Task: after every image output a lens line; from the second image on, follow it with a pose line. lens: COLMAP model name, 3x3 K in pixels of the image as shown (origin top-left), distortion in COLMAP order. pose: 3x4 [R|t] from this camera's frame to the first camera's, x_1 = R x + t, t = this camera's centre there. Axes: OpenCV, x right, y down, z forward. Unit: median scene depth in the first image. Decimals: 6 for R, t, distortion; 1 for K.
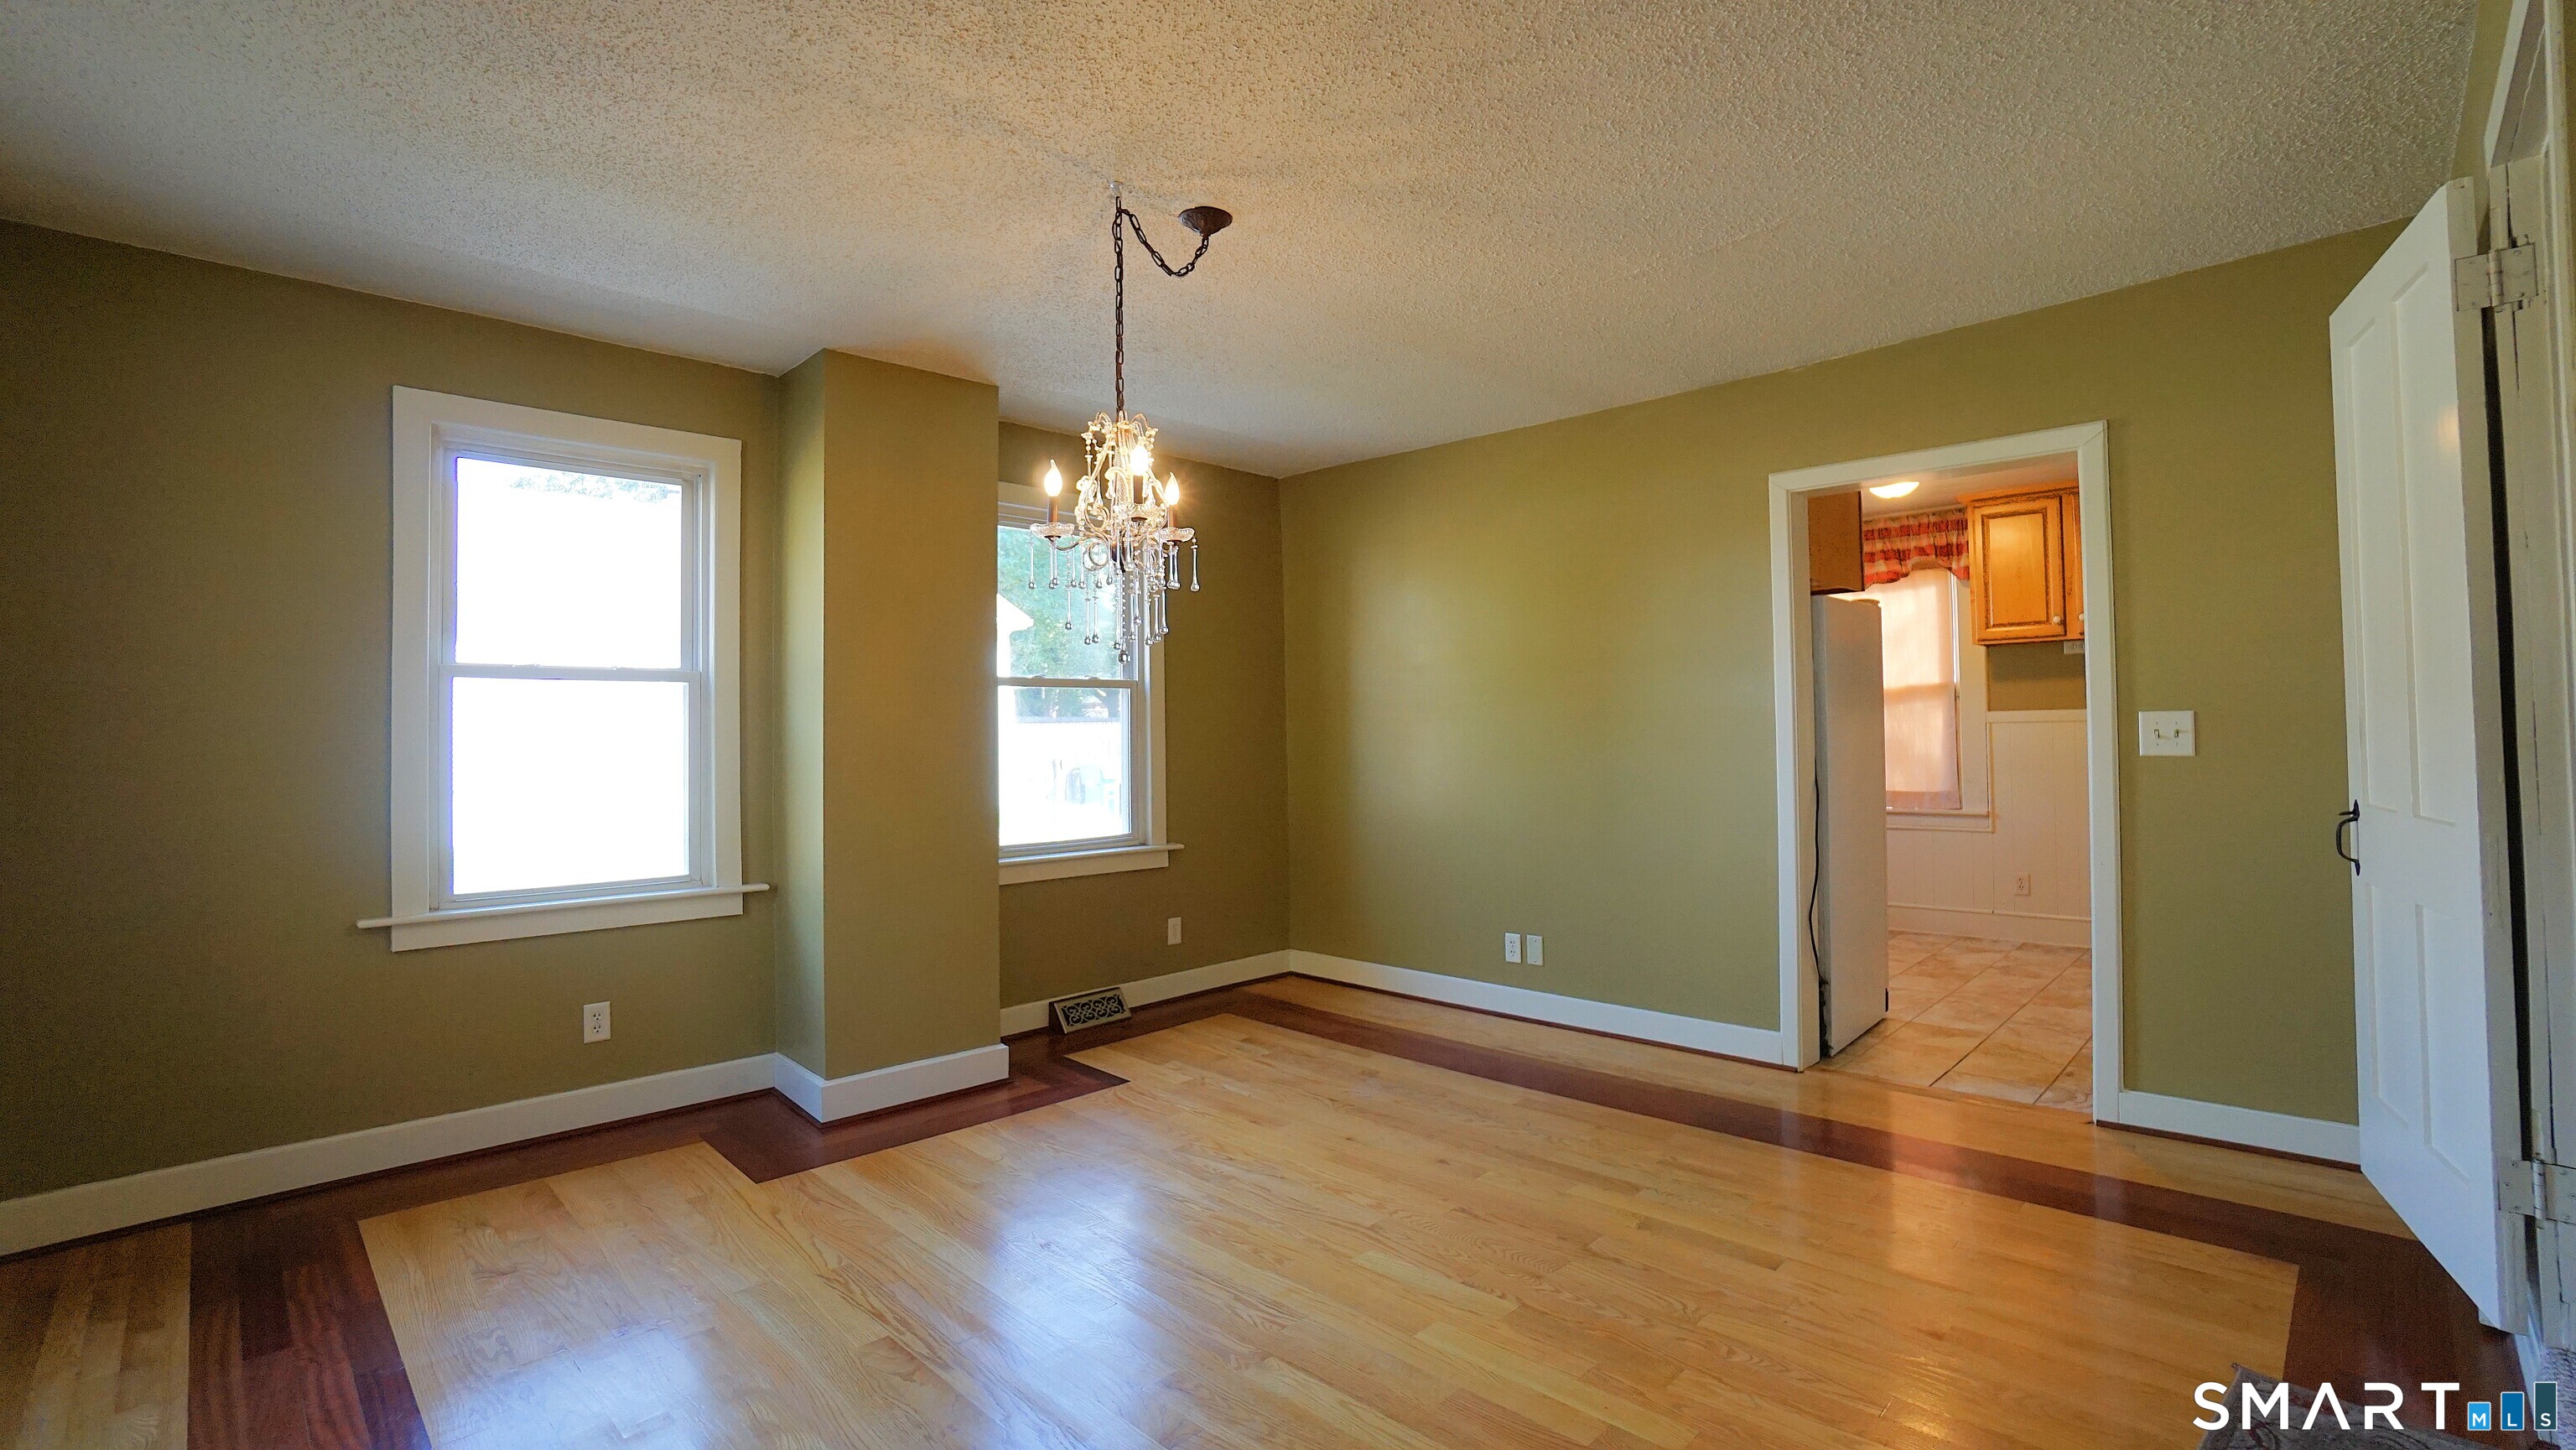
lens RADIAL K [[1142.3, 0, 1274.6], [0, 1142.3, 703.4], [0, 0, 1]] dist [-0.000266, 0.000618]
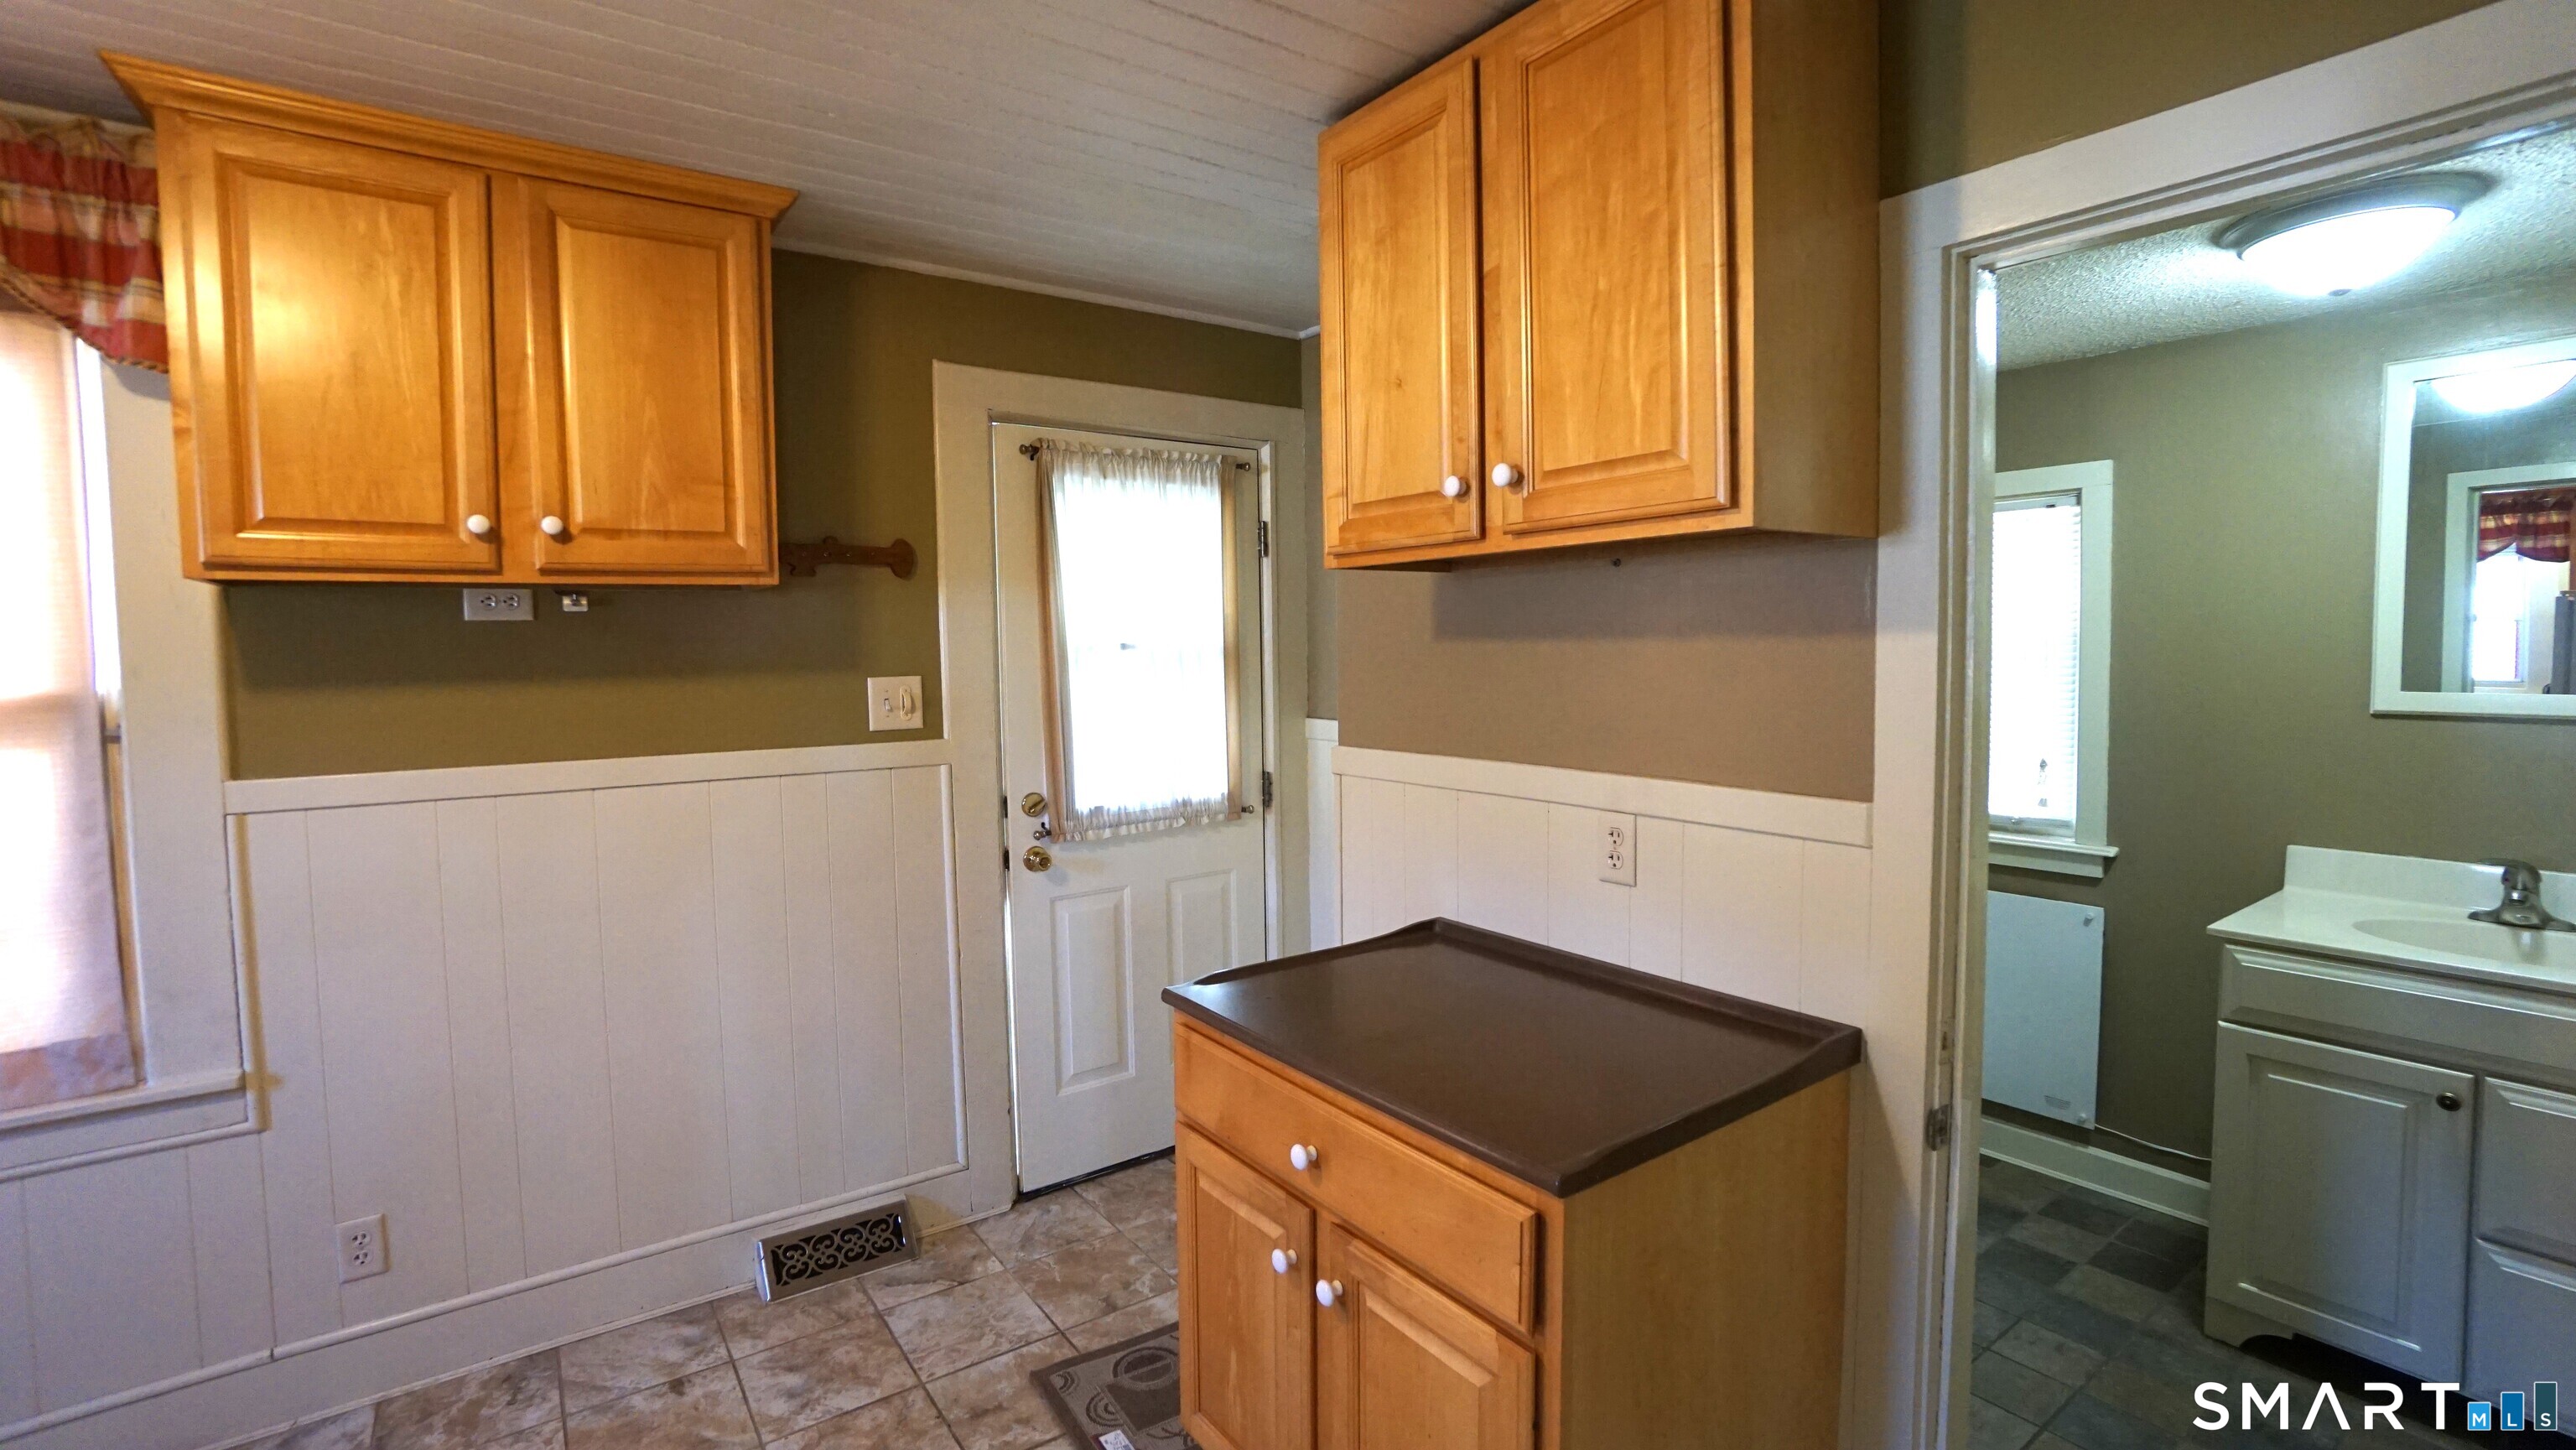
lens RADIAL K [[1142.3, 0, 1286.5], [0, 1142.3, 710.1], [0, 0, 1]] dist [-0.000266, 0.000618]
pose [[0.144726, -0.039551, 0.988681, 0.338034], [-0.006984, 0.999135, 0.040992, -0.029647], [-0.989447, -0.012838, 0.144325, 0.645238]]
